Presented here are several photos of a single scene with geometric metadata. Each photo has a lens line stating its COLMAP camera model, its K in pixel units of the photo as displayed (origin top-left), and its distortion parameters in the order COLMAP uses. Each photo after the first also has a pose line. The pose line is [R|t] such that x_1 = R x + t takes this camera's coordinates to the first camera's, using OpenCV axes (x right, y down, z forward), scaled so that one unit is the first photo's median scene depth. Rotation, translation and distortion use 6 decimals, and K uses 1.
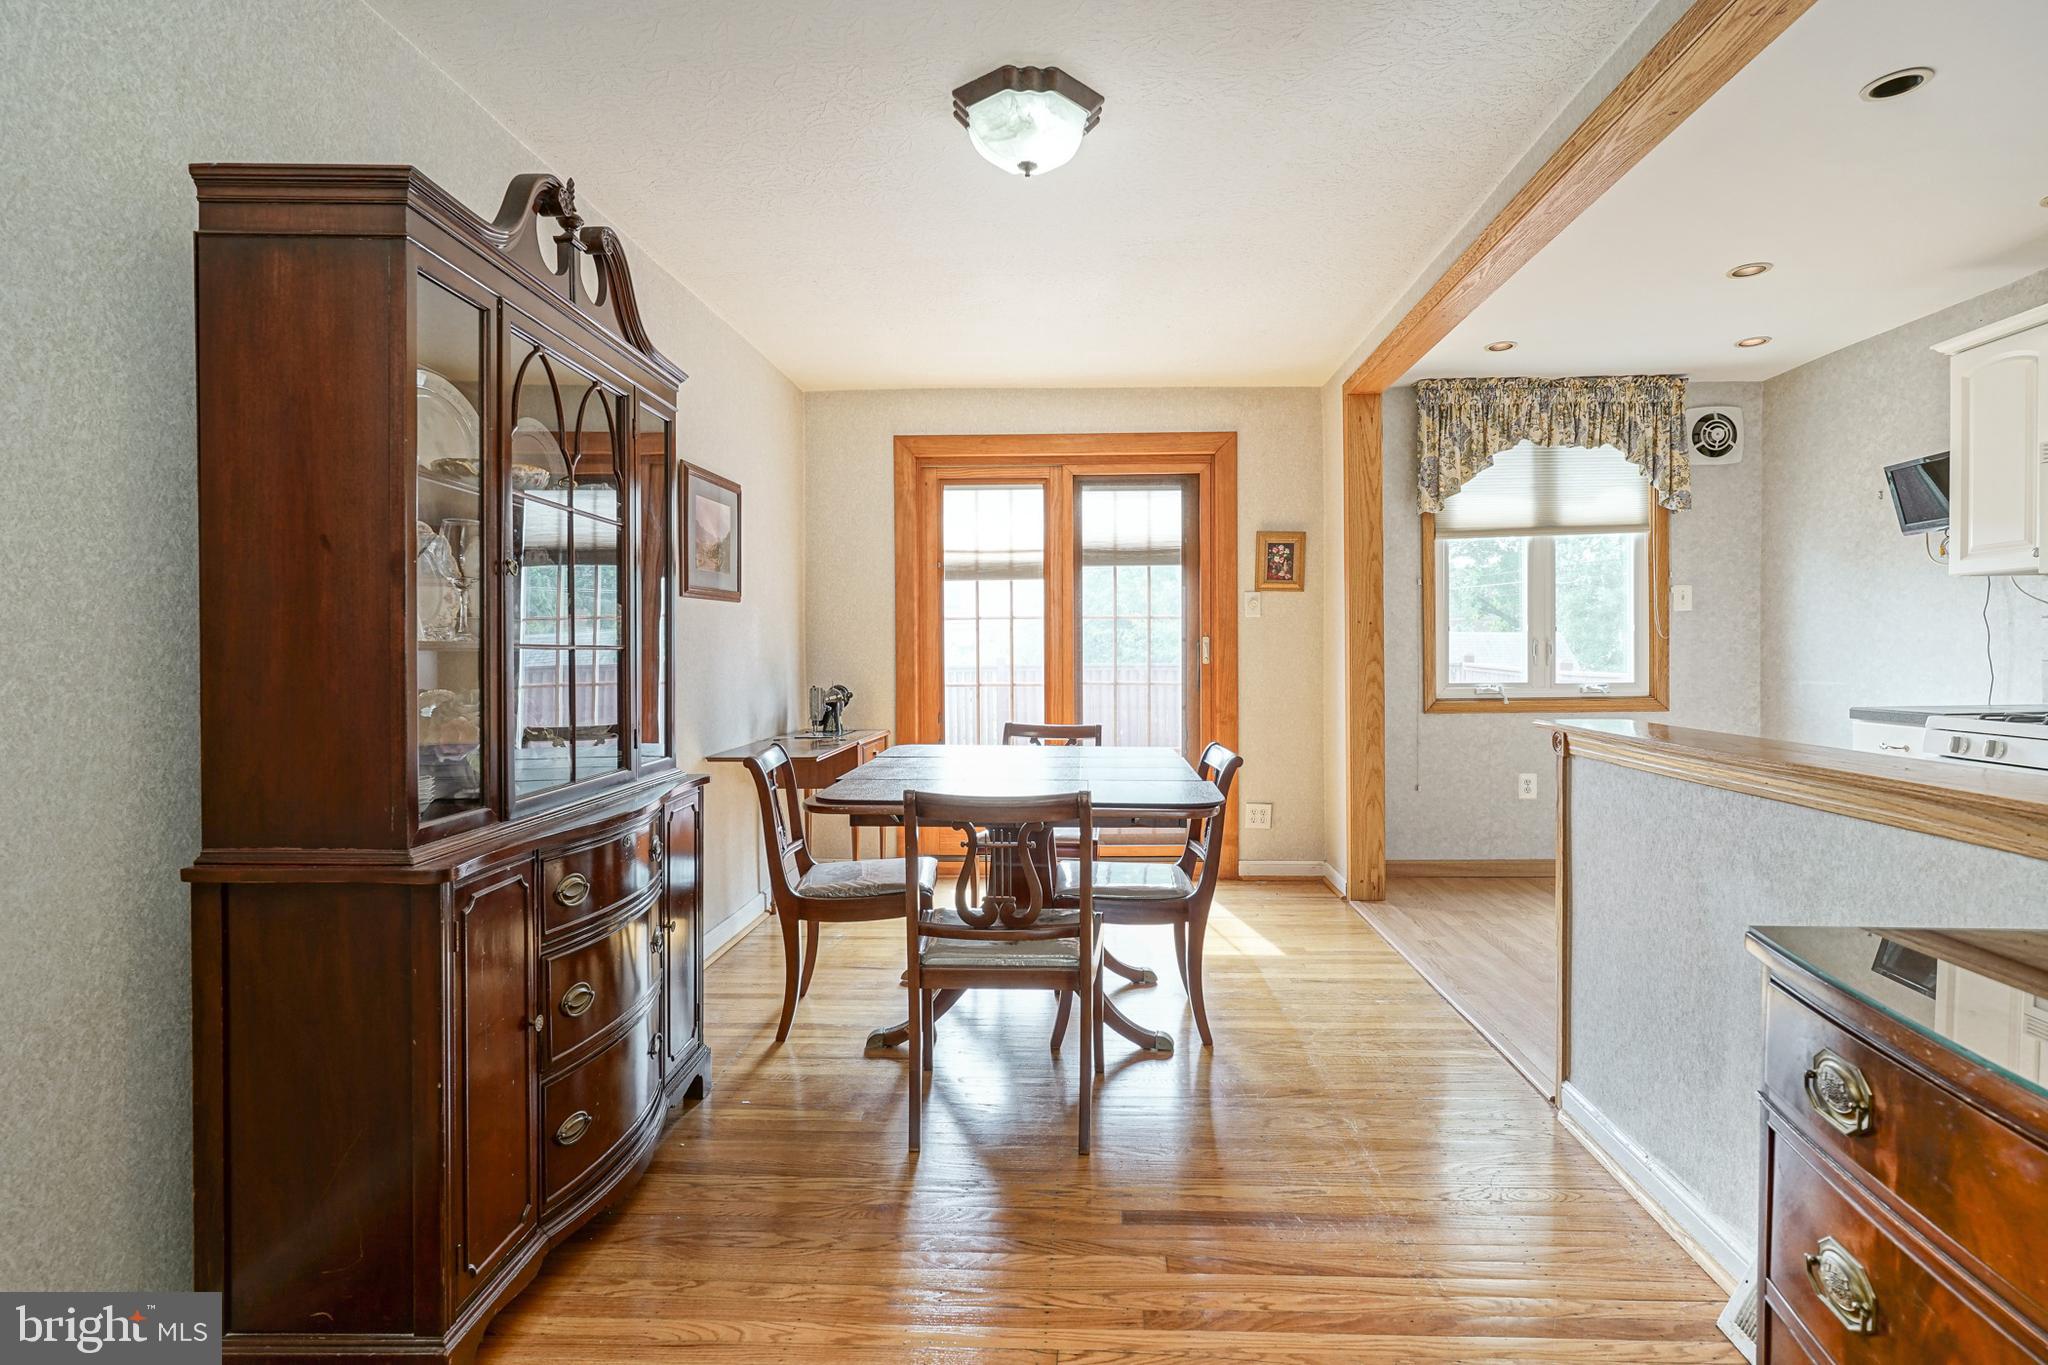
lens RADIAL K [[992.1, 0, 1033.1], [0, 992.1, 652.8], [0, 0, 1]] dist [-0.008352, 0.001838]
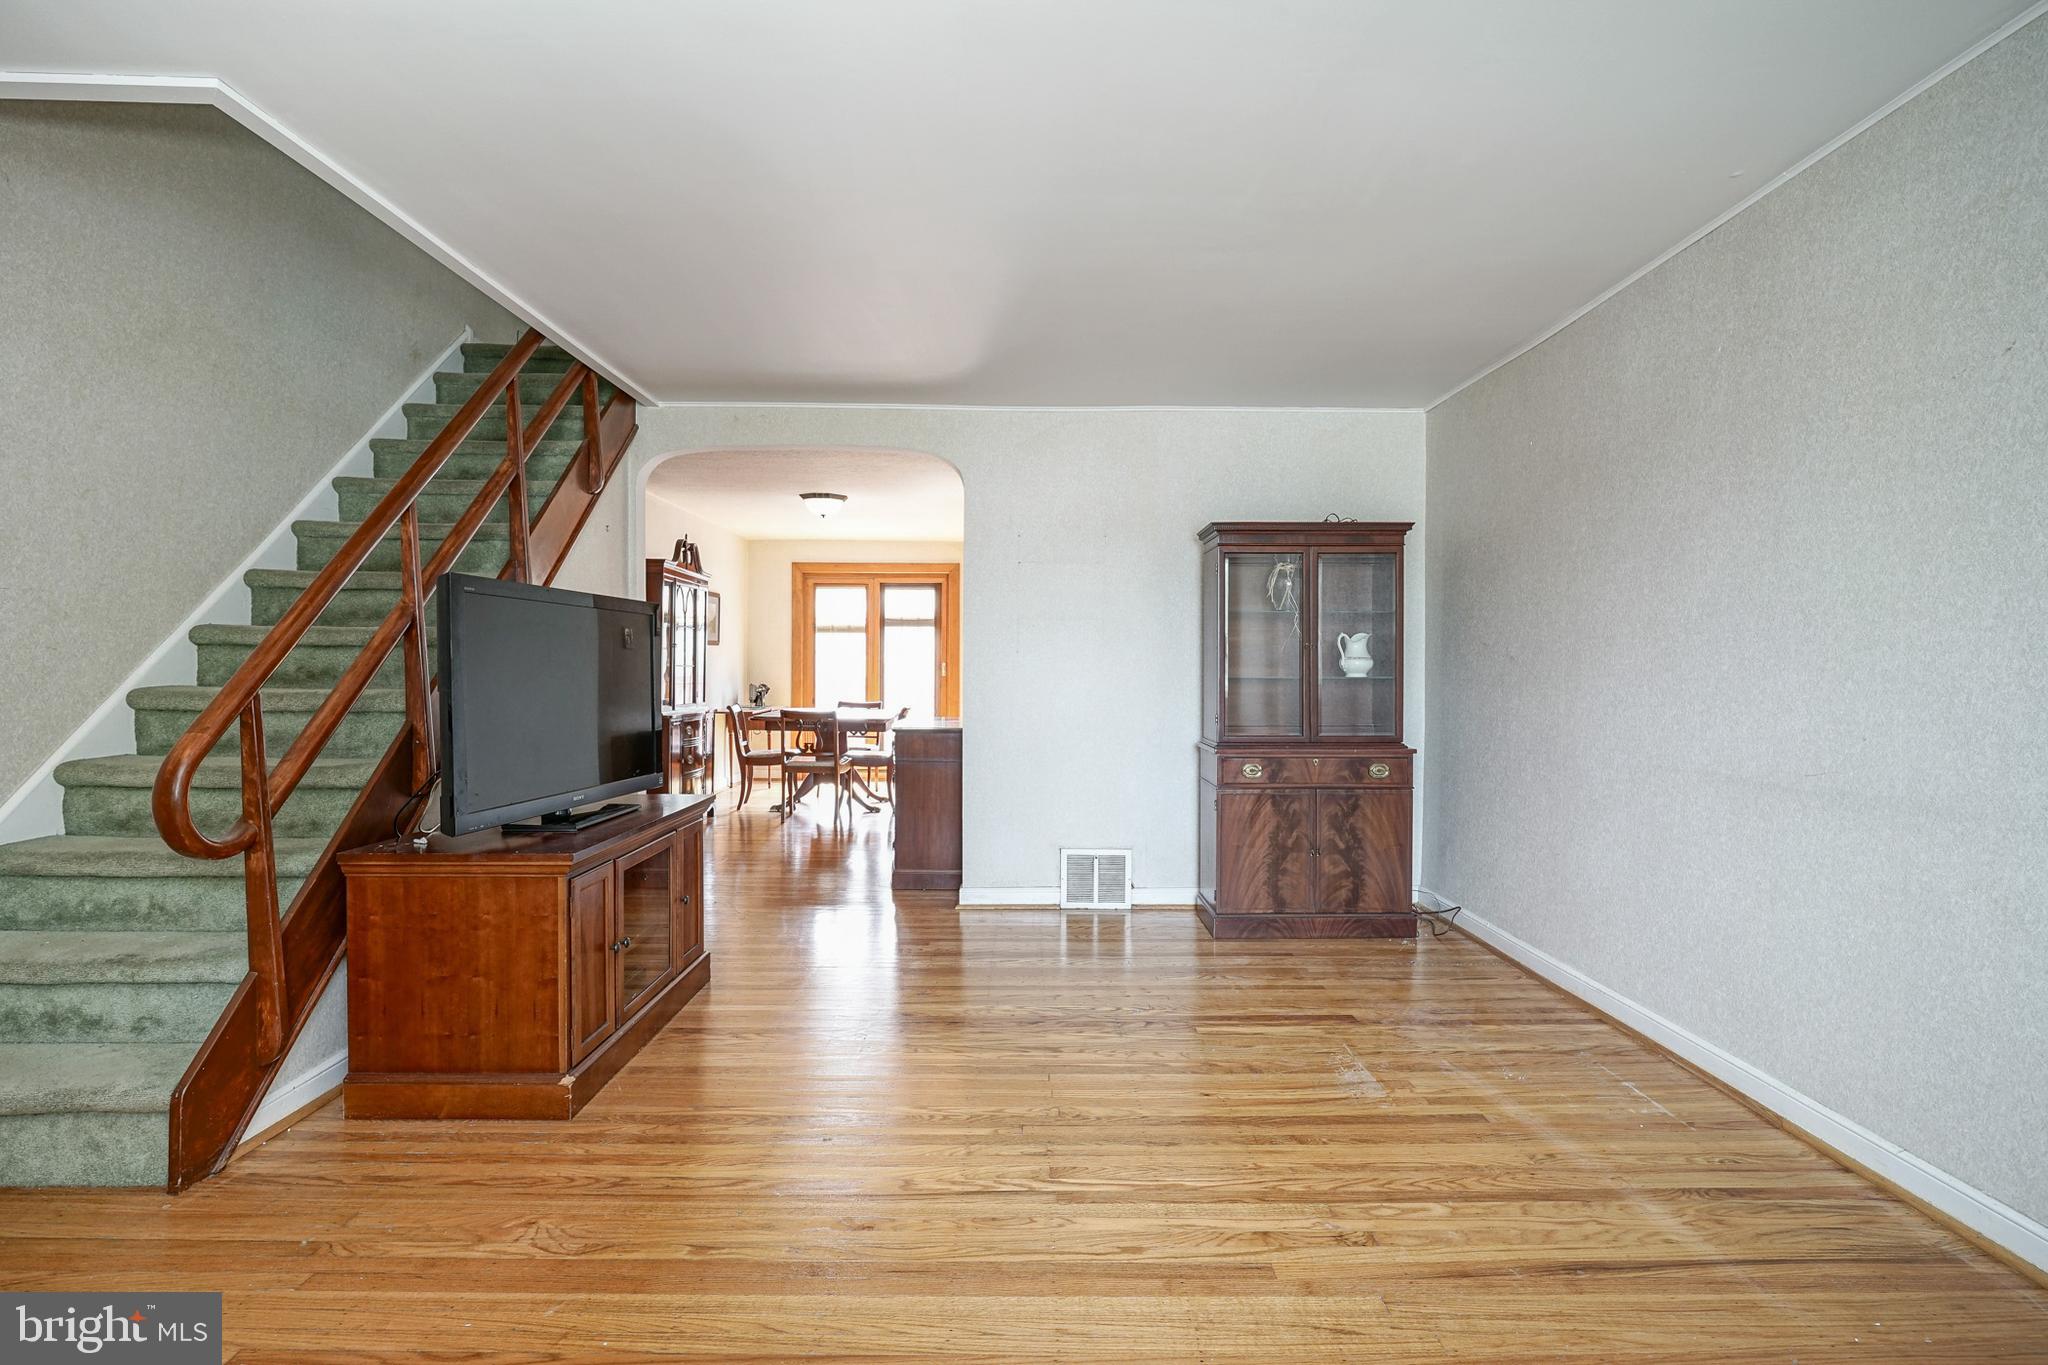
lens RADIAL K [[960.3, 0, 1037.1], [0, 960.3, 679.4], [0, 0, 1]] dist [-0.004275, 0.001074]
pose [[0.997474, 0.005292, 0.070828, 0.235996], [-0.006195, 0.999902, 0.012535, -0.006694], [-0.070755, -0.012942, 0.997410, -1.060139]]
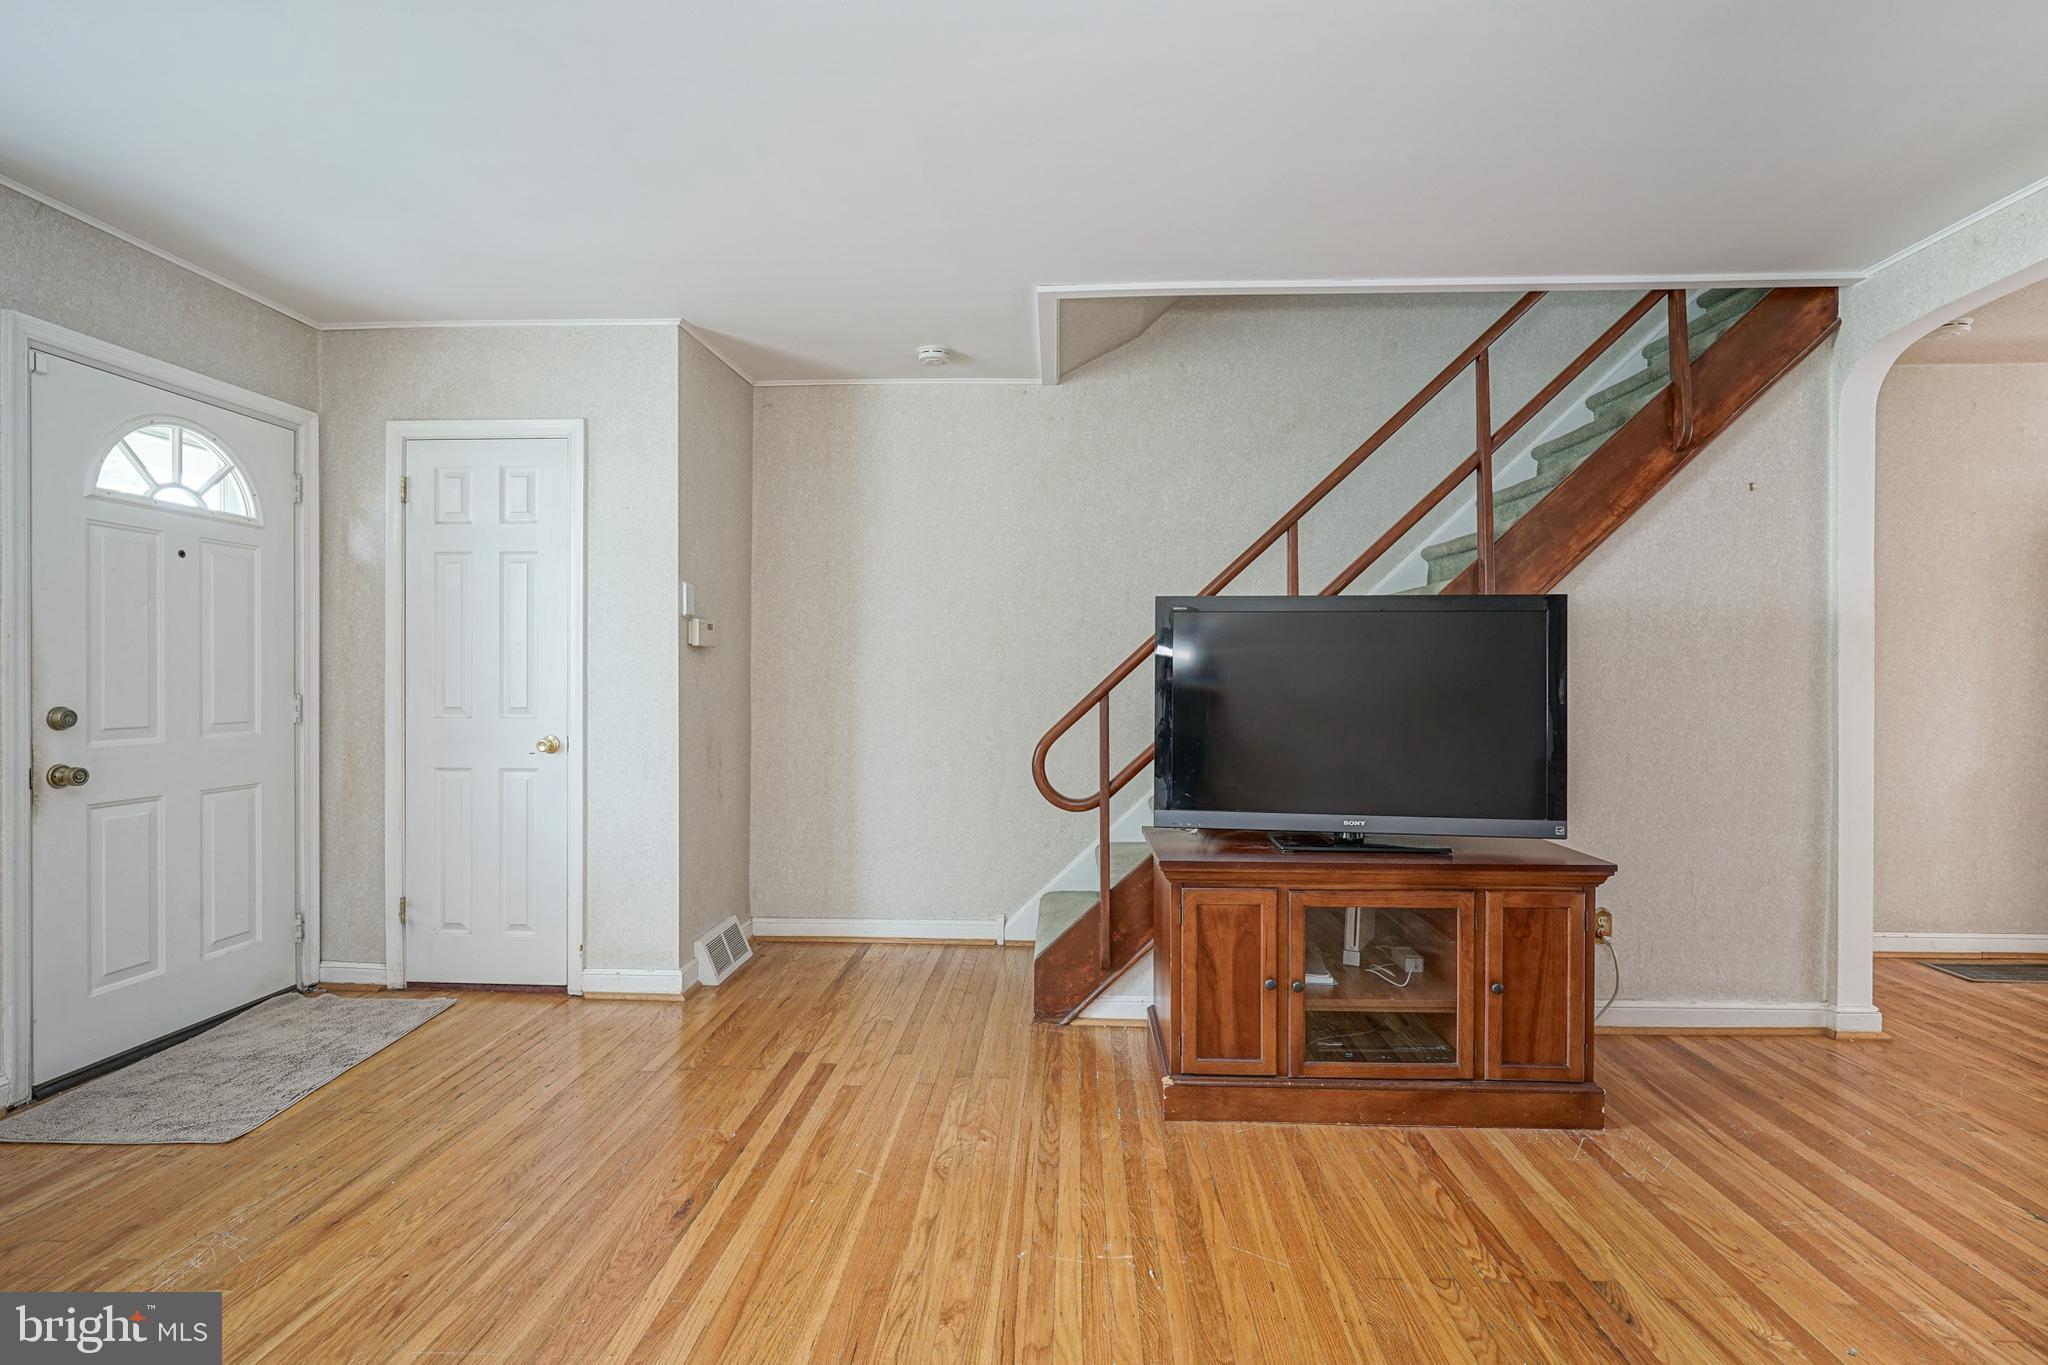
lens RADIAL K [[990.7, 0, 1024.0], [0, 990.7, 682.5], [0, 0, 1]] dist [-0.007165, -0.000533]
pose [[0.015829, 0.006649, -0.999853, 0.554897], [-0.001212, 0.999977, 0.006630, -0.006605], [0.999874, 0.001107, 0.015837, -0.632268]]
